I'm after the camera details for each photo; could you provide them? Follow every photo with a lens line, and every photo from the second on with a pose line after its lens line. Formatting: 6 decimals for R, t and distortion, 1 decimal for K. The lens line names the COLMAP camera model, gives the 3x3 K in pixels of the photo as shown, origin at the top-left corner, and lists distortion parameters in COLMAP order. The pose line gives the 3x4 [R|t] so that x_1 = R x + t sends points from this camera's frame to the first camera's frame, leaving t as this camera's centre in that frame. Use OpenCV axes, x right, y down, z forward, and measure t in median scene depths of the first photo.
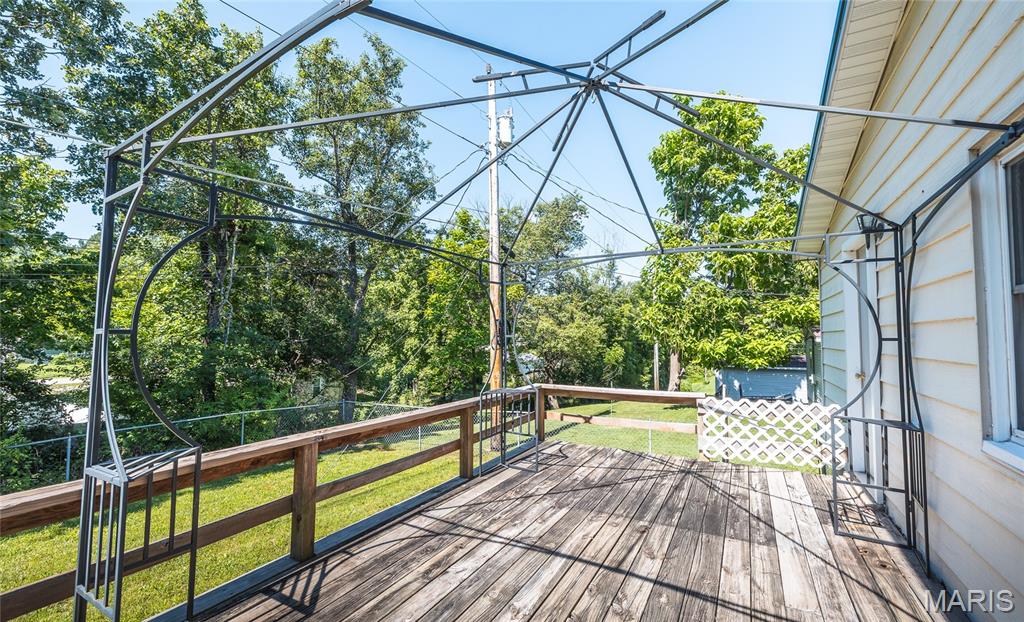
lens RADIAL K [[433.7, 0, 512.0], [0, 433.7, 311.0], [0, 0, 1]] dist [-0.001137, 0.000012]
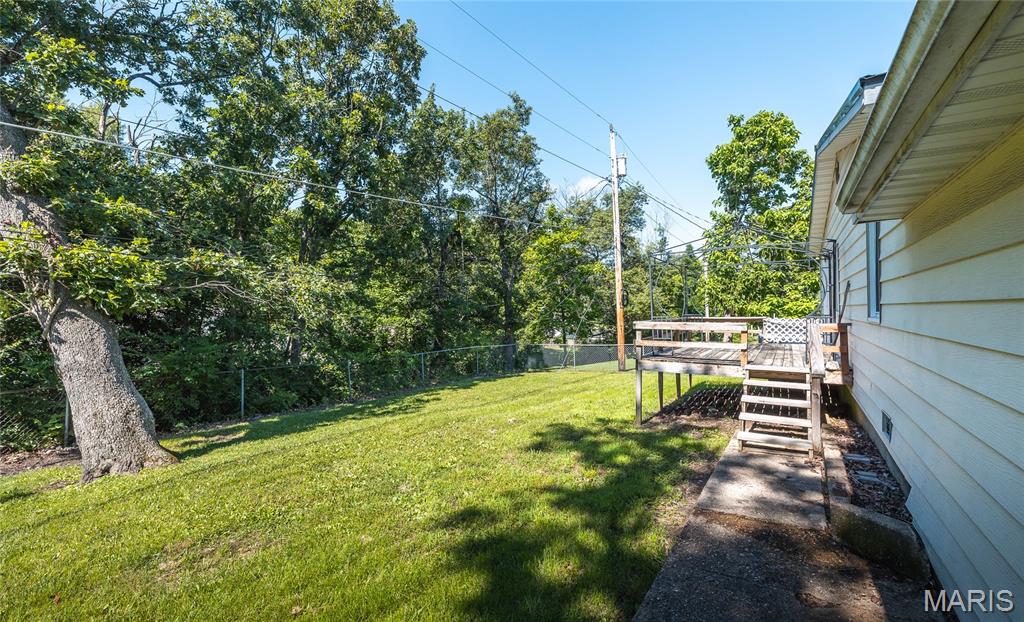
lens RADIAL K [[438.8, 0, 509.3], [0, 438.8, 301.1], [0, 0, 1]] dist [-0.000189, -0.000066]
pose [[0.997618, -0.016802, -0.066898, -0.227488], [0.019480, 0.999027, 0.039578, -0.007727], [0.066168, -0.040787, 0.996975, -0.425431]]
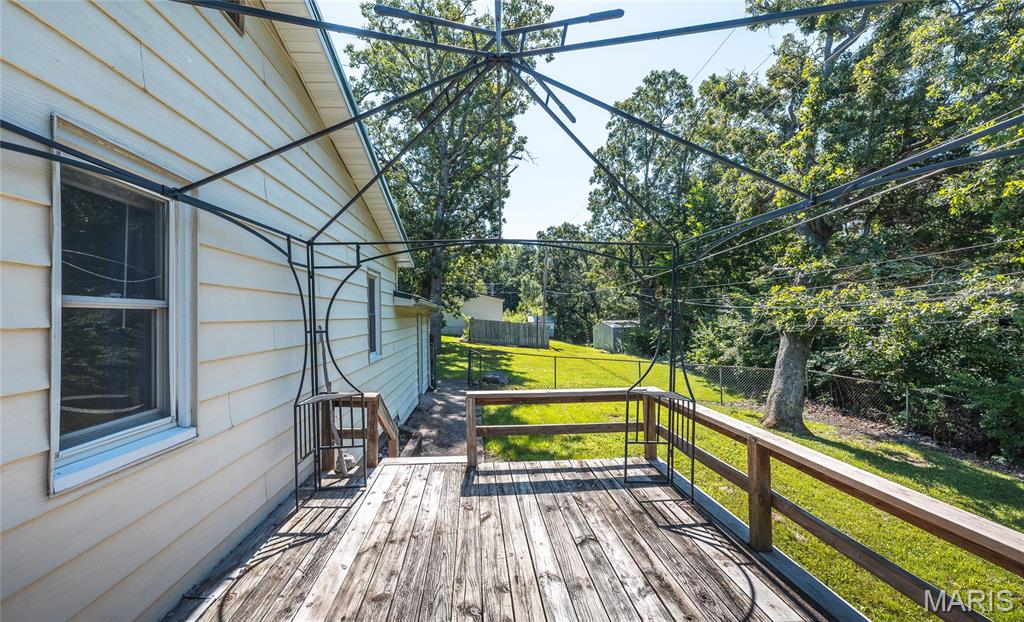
lens RADIAL K [[433.7, 0, 512.0], [0, 433.7, 311.0], [0, 0, 1]] dist [-0.001137, 0.000012]
pose [[-0.833161, -0.014625, -0.552837, 0.441642], [0.026980, 0.997385, -0.067045, 0.037957], [0.552372, -0.070775, -0.830588, 1.160822]]
